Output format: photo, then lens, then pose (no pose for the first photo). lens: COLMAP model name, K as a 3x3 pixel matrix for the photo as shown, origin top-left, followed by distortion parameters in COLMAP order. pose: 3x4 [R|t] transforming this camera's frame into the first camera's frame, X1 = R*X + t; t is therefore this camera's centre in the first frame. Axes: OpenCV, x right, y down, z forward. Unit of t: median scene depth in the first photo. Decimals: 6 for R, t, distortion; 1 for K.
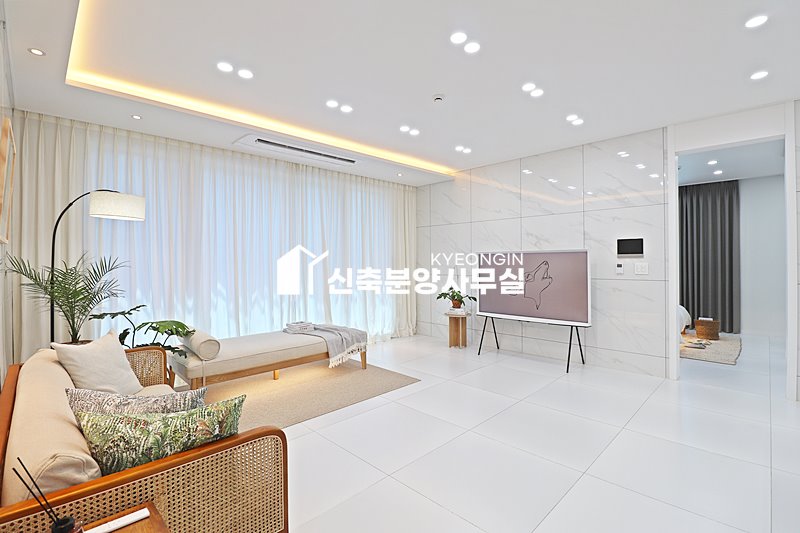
lens RADIAL K [[368.0, 0, 404.0], [0, 368.0, 264.7], [0, 0, 1]] dist [-0.040143, -0.000803]
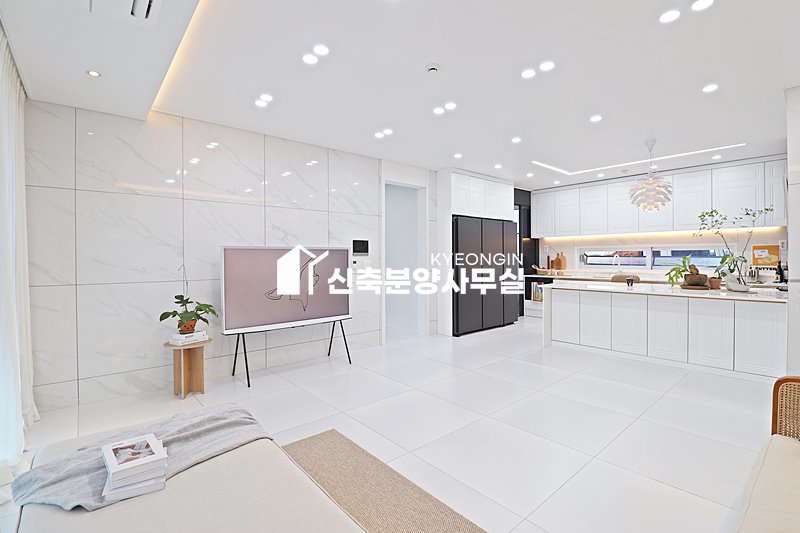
lens RADIAL K [[368.0, 0, 398.6], [0, 368.0, 264.4], [0, 0, 1]] dist [-0.040143, -0.000803]
pose [[0.049274, -0.016542, 0.998648, -0.428750], [0.007705, 0.999839, 0.016182, -0.006570], [-0.998756, 0.006898, 0.049394, 0.566491]]
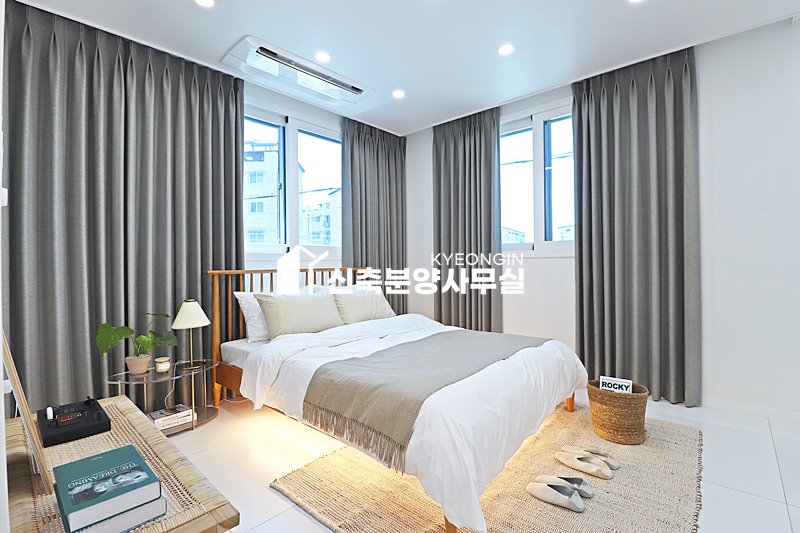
lens RADIAL K [[368.0, 0, 398.1], [0, 368.0, 264.4], [0, 0, 1]] dist [-0.040143, -0.000803]
pose [[0.995896, -0.010576, 0.089888, 0.586179], [0.009651, 0.999896, 0.010725, 0.019185], [-0.089992, -0.009813, 0.995894, 0.648461]]
